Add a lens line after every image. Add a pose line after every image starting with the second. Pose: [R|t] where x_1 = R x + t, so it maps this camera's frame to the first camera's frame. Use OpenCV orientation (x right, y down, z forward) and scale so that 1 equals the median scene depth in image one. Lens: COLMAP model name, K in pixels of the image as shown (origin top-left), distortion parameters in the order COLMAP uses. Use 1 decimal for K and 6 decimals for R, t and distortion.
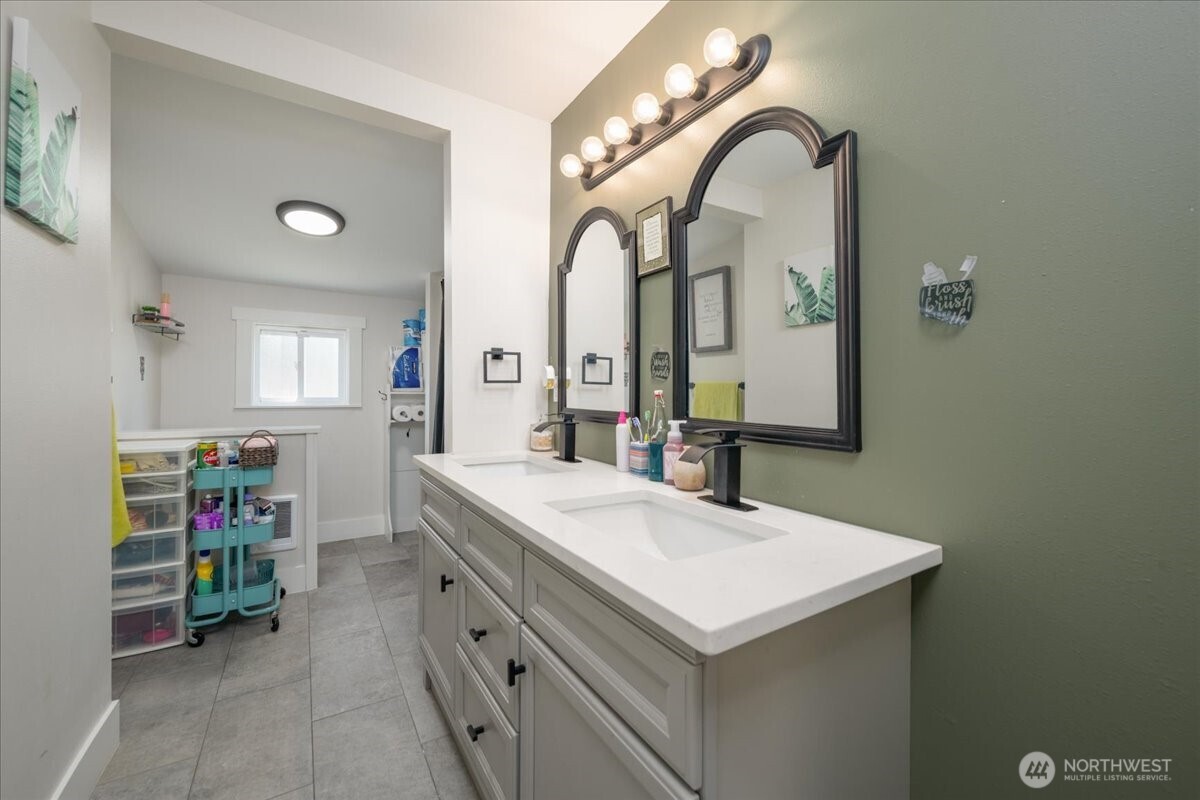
lens RADIAL K [[478.5, 0, 601.5], [0, 478.5, 393.4], [0, 0, 1]] dist [-0.002219, -0.000196]
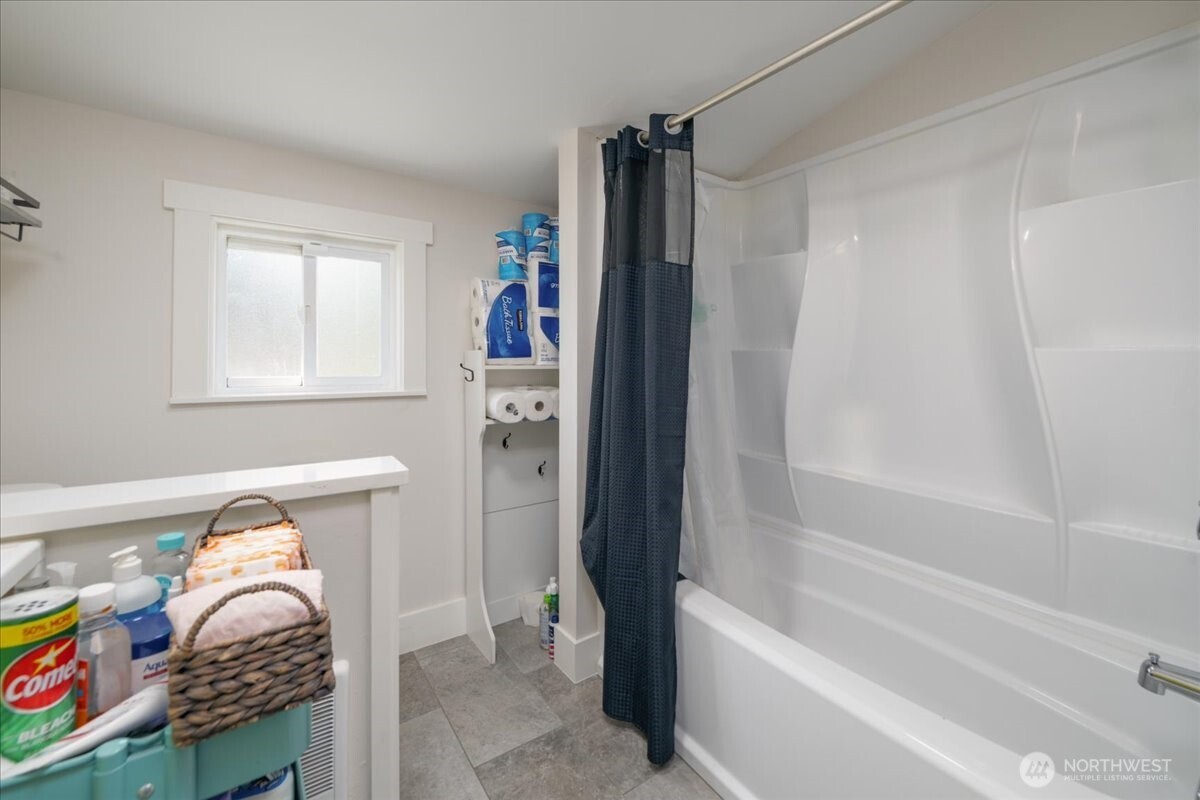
lens RADIAL K [[478.5, 0, 581.7], [0, 478.5, 361.6], [0, 0, 1]] dist [-0.002219, -0.000196]
pose [[0.999097, 0.001661, 0.042458, -0.358631], [-0.001978, 0.999971, 0.007412, -0.011815], [-0.042444, -0.007489, 0.999071, 0.478984]]
